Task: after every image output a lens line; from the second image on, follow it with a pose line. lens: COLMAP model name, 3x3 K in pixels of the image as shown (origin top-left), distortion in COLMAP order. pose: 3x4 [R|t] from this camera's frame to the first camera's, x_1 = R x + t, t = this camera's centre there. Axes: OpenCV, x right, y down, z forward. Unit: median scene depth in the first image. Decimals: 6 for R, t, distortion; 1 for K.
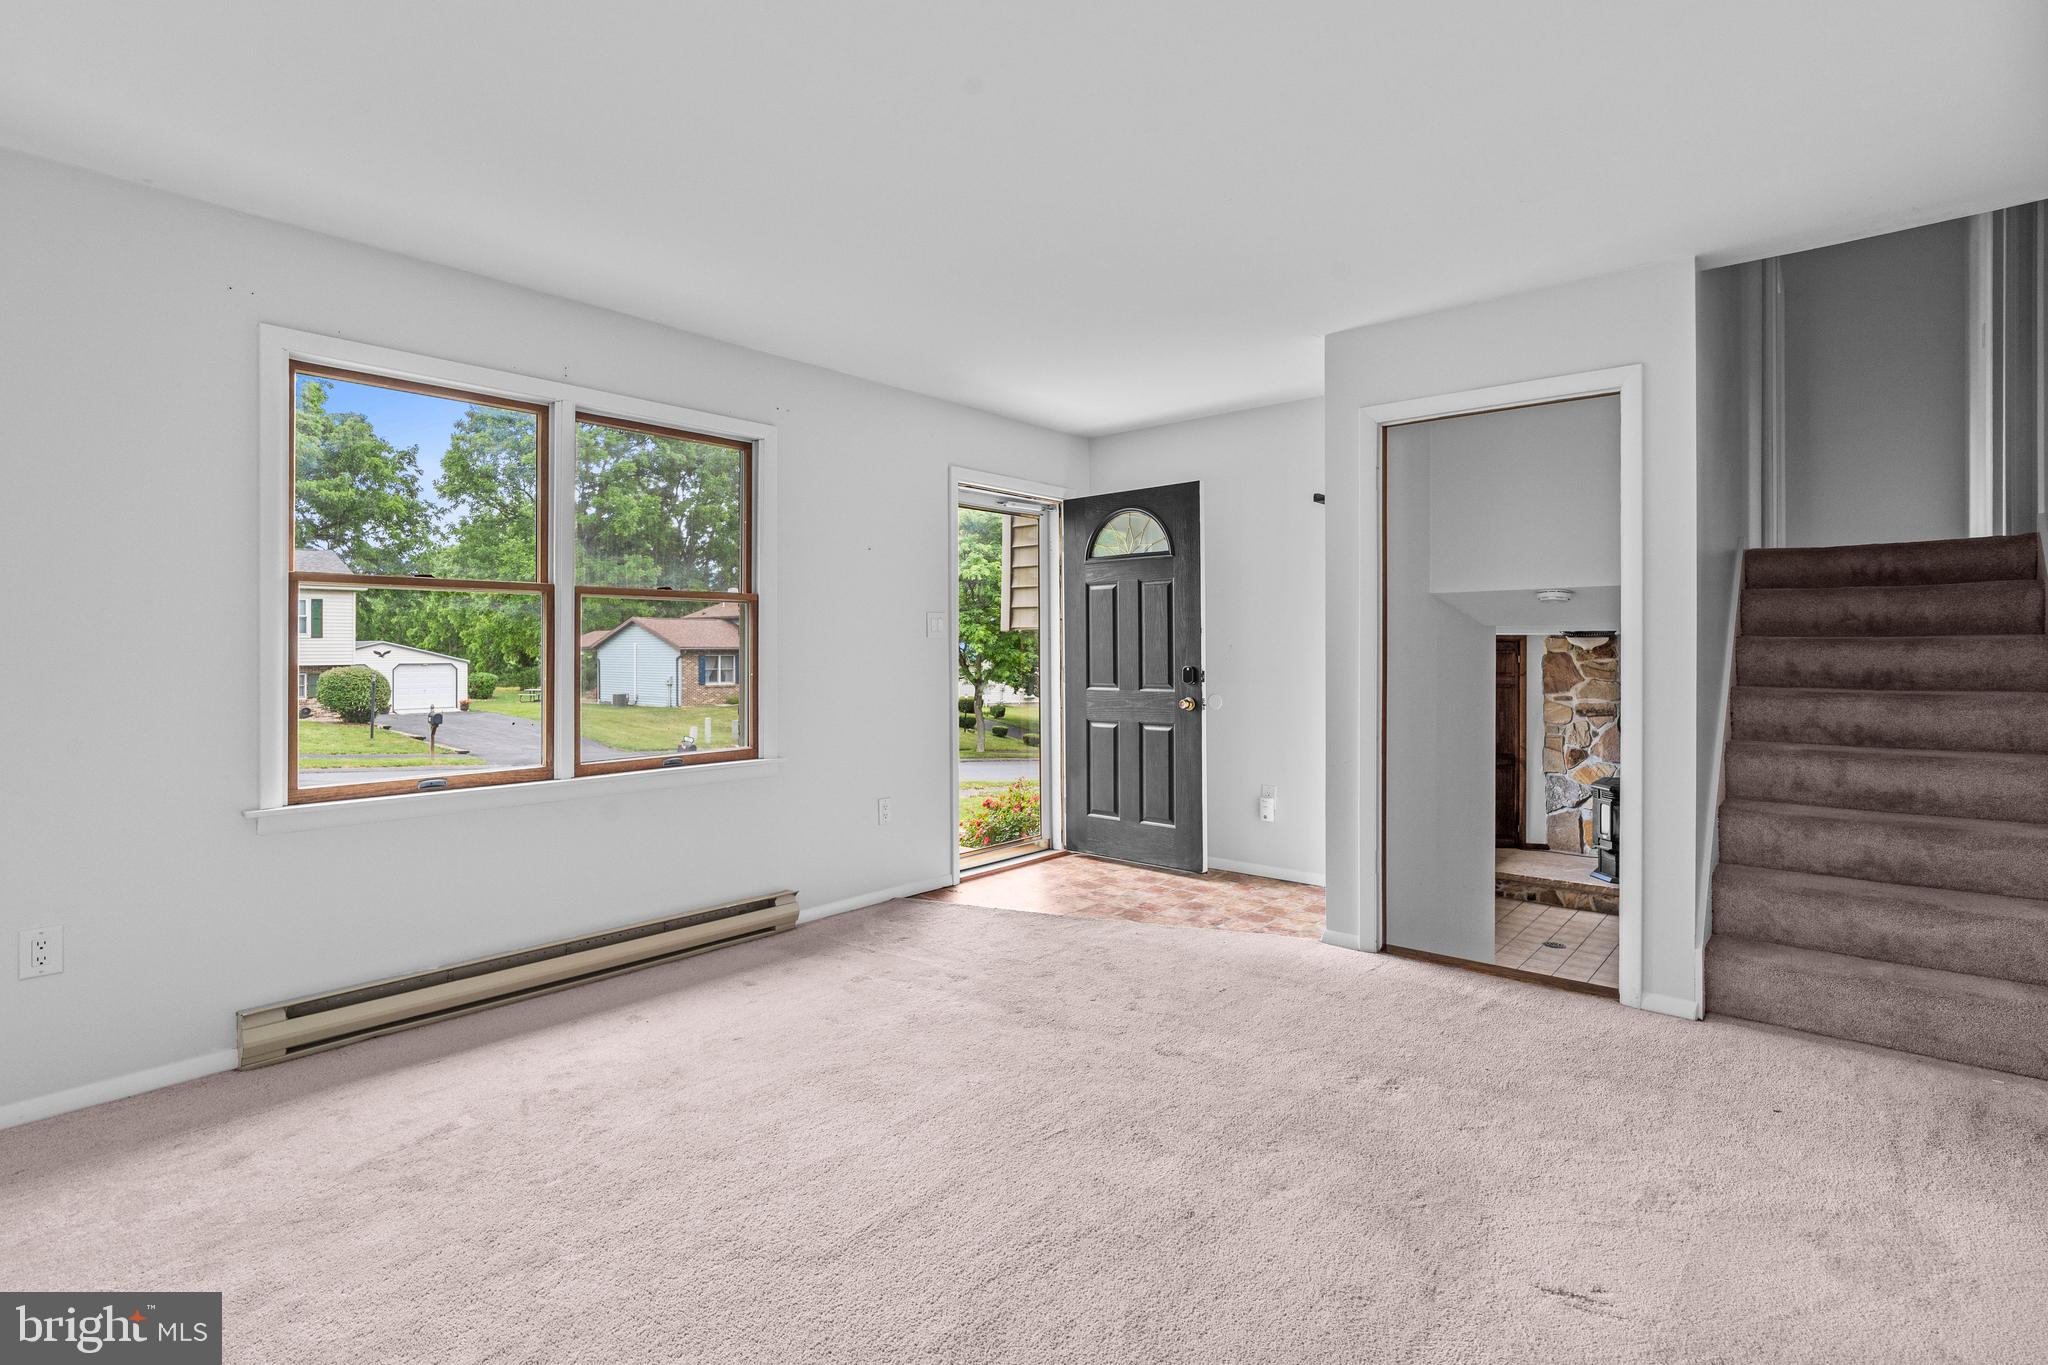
lens RADIAL K [[961.6, 0, 983.4], [0, 961.6, 658.4], [0, 0, 1]] dist [-0.011202, 0.003179]
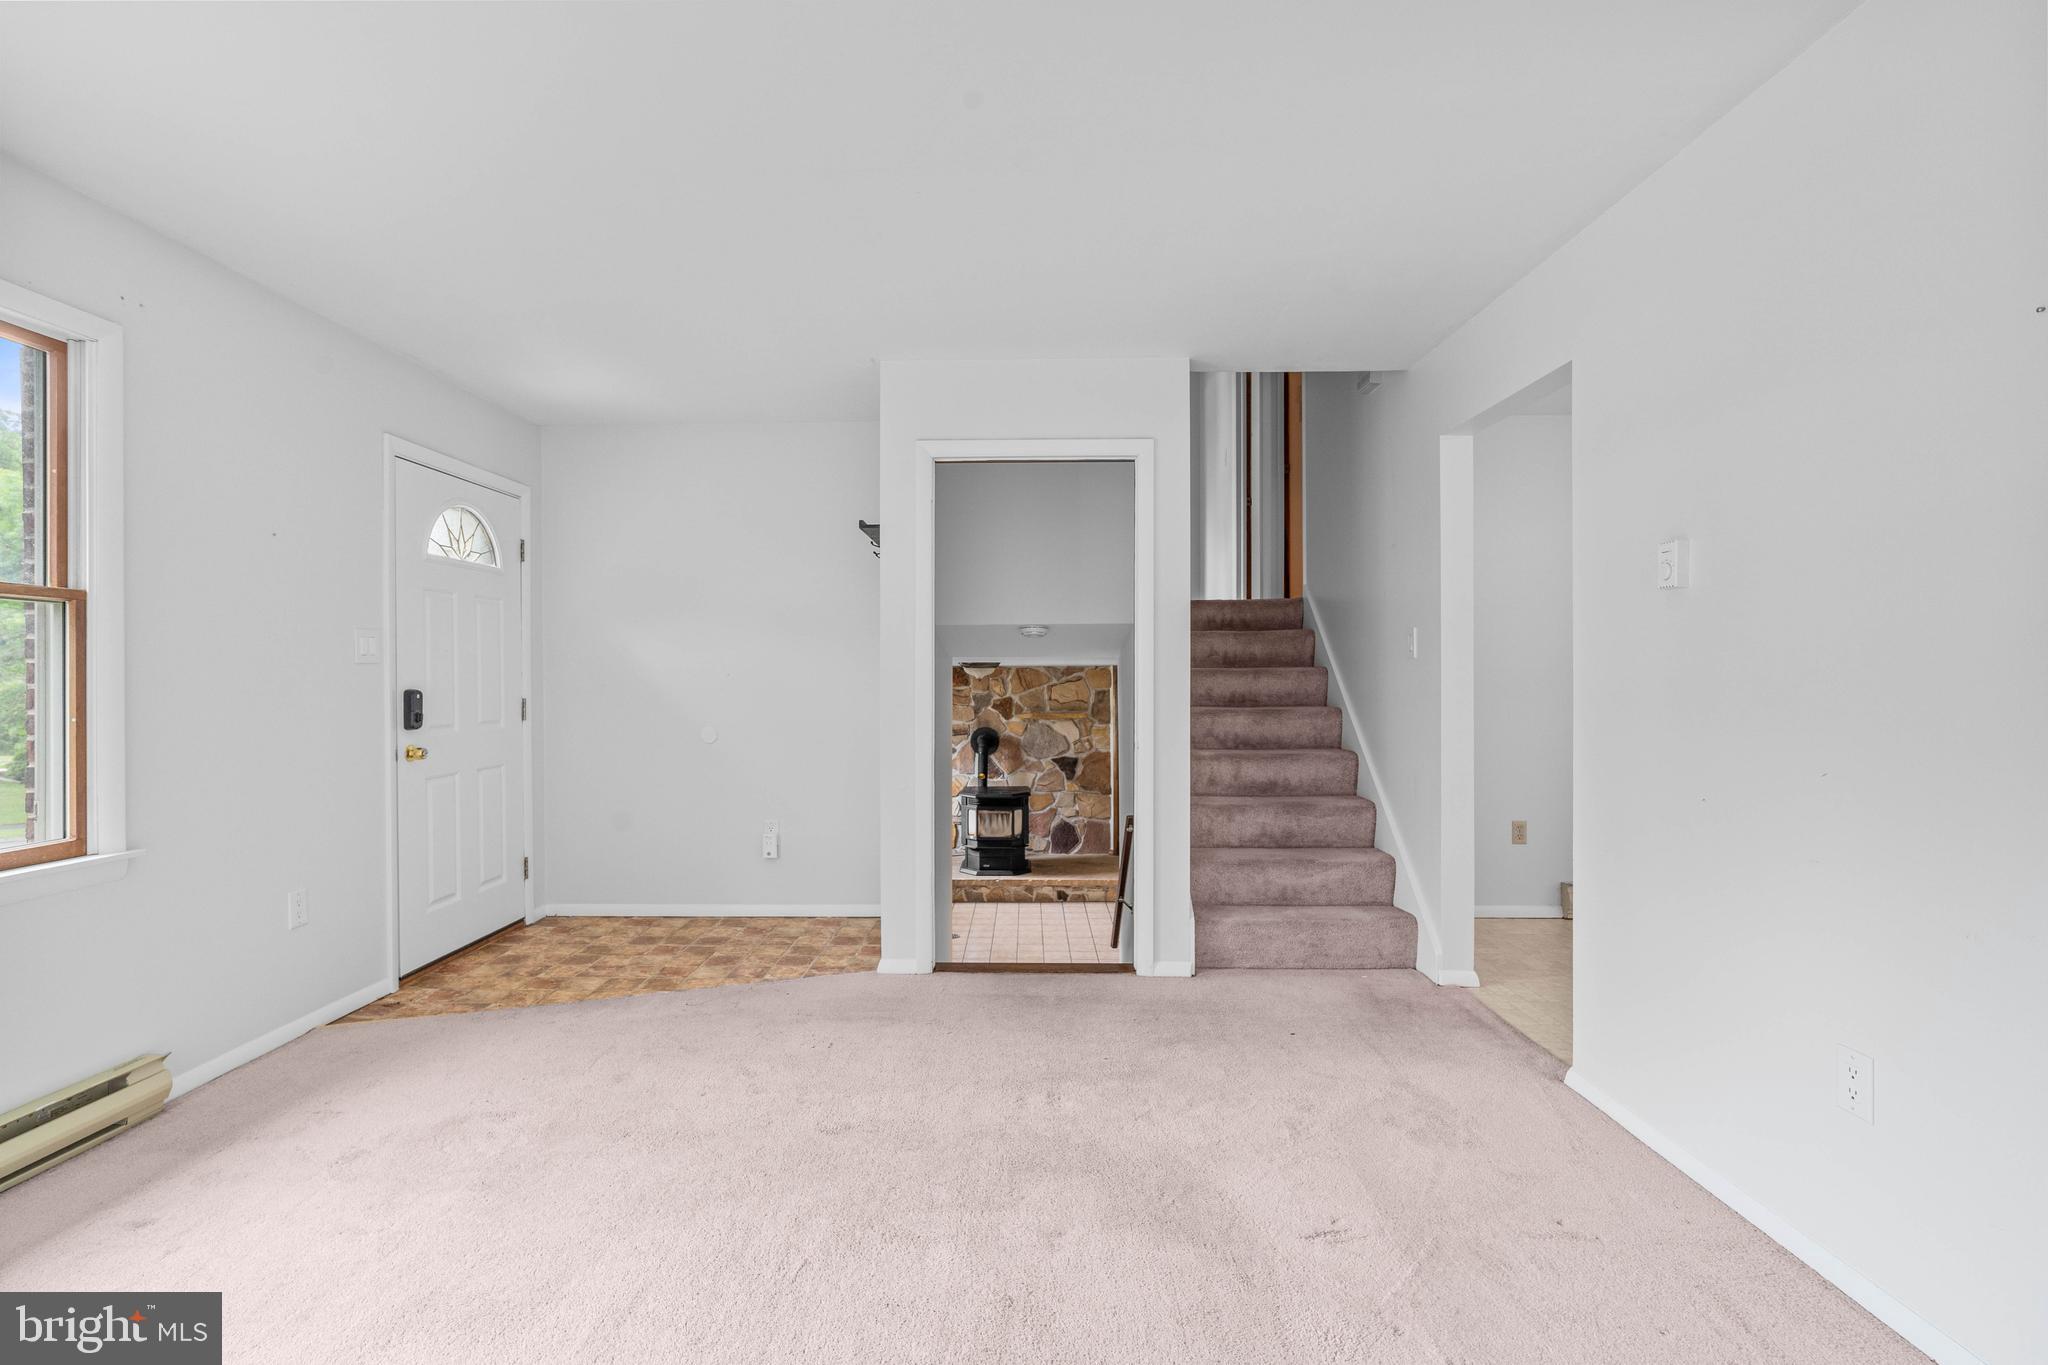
lens RADIAL K [[961.6, 0, 984.0], [0, 961.6, 695.2], [0, 0, 1]] dist [-0.011202, 0.003179]
pose [[0.767183, -0.012911, 0.641298, -0.213349], [0.007773, 0.999911, 0.010832, -0.001717], [-0.641381, -0.003325, 0.767216, 0.181761]]
